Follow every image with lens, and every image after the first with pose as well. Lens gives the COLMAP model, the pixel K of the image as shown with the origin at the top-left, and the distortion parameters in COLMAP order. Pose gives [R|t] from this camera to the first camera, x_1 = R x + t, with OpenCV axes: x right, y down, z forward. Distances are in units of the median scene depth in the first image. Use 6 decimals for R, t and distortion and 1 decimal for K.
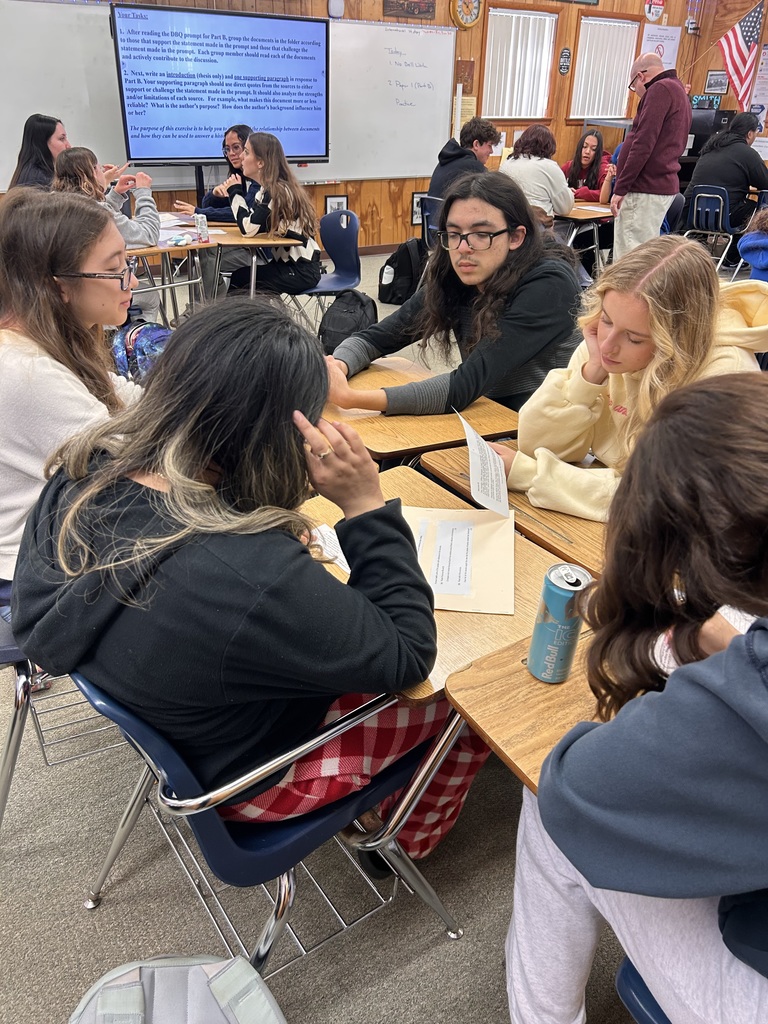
lens RADIAL K [[795.6, 0, 384.0], [0, 795.6, 512.0], [0, 0, 1]] dist [-0.006300, -0.006726]
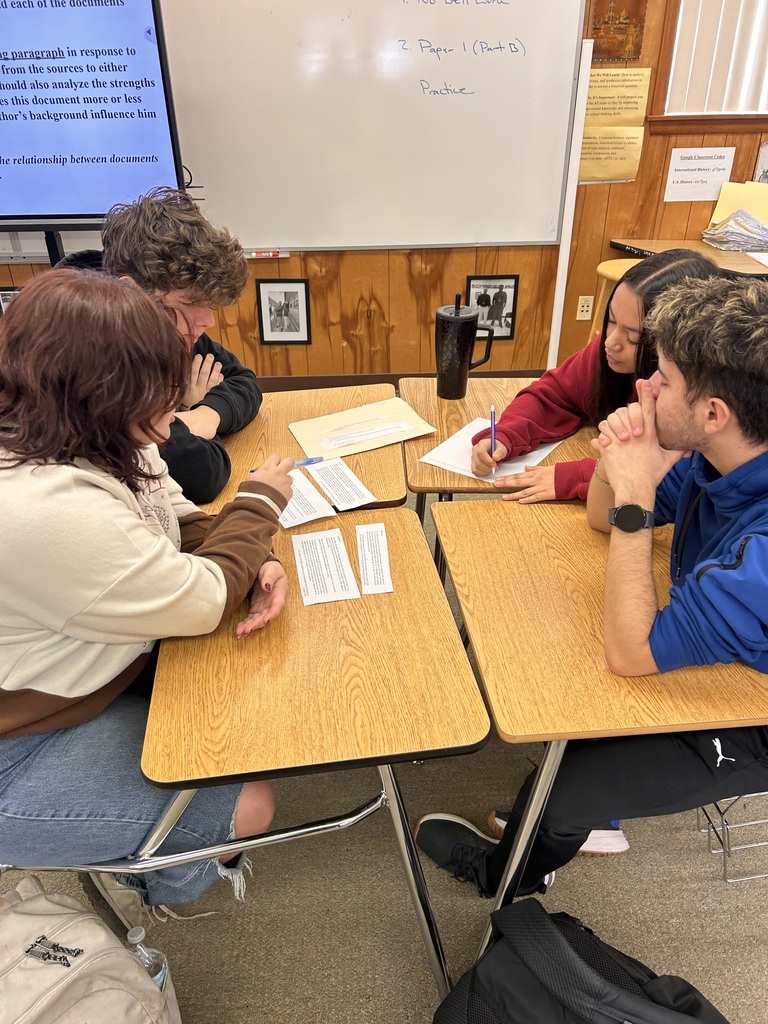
lens RADIAL K [[770.3, 0, 384.0], [0, 770.3, 512.0], [0, 0, 1]] dist [0.002509, -0.001967]
pose [[0.832503, 0.235050, -0.501687, 0.252265], [-0.221004, 0.971266, 0.088320, -0.279827], [0.508031, 0.037348, 0.860529, 0.548841]]
